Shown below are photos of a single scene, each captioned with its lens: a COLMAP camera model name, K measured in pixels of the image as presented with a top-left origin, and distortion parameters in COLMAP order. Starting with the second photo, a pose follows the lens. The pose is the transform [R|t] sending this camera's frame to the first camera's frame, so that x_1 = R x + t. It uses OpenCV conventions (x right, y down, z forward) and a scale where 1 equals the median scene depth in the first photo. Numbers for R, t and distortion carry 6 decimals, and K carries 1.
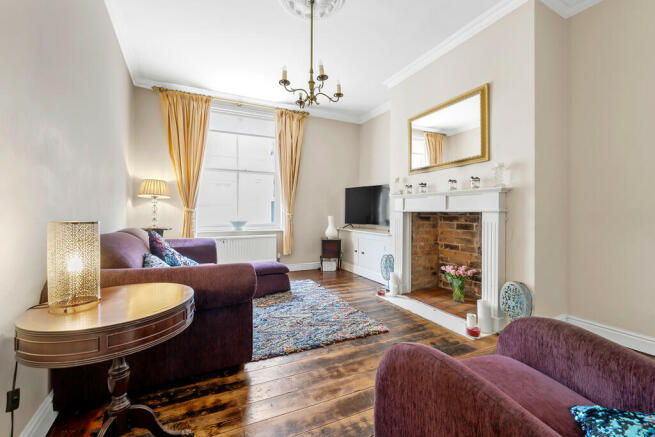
lens RADIAL K [[273.4, 0, 328.0], [0, 273.4, 214.1], [0, 0, 1]] dist [-0.000461, -0.000105]
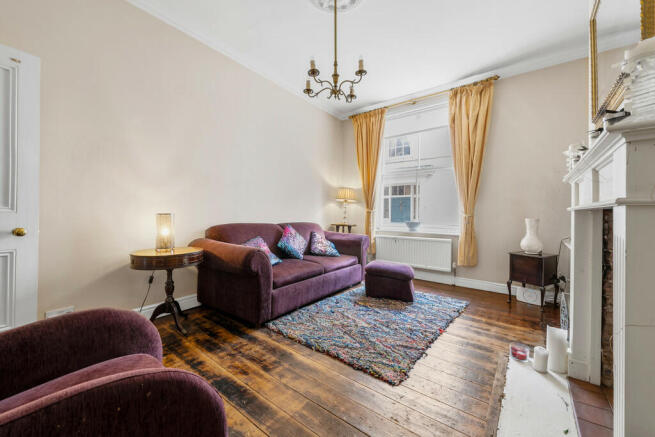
lens RADIAL K [[273.4, 0, 328.0], [0, 273.4, 214.1], [0, 0, 1]] dist [-0.000461, -0.000105]
pose [[0.411992, 0.001909, -0.911186, 0.578055], [-0.014386, 0.999887, -0.004410, 0.008303], [0.911074, 0.014925, 0.411973, 0.425284]]
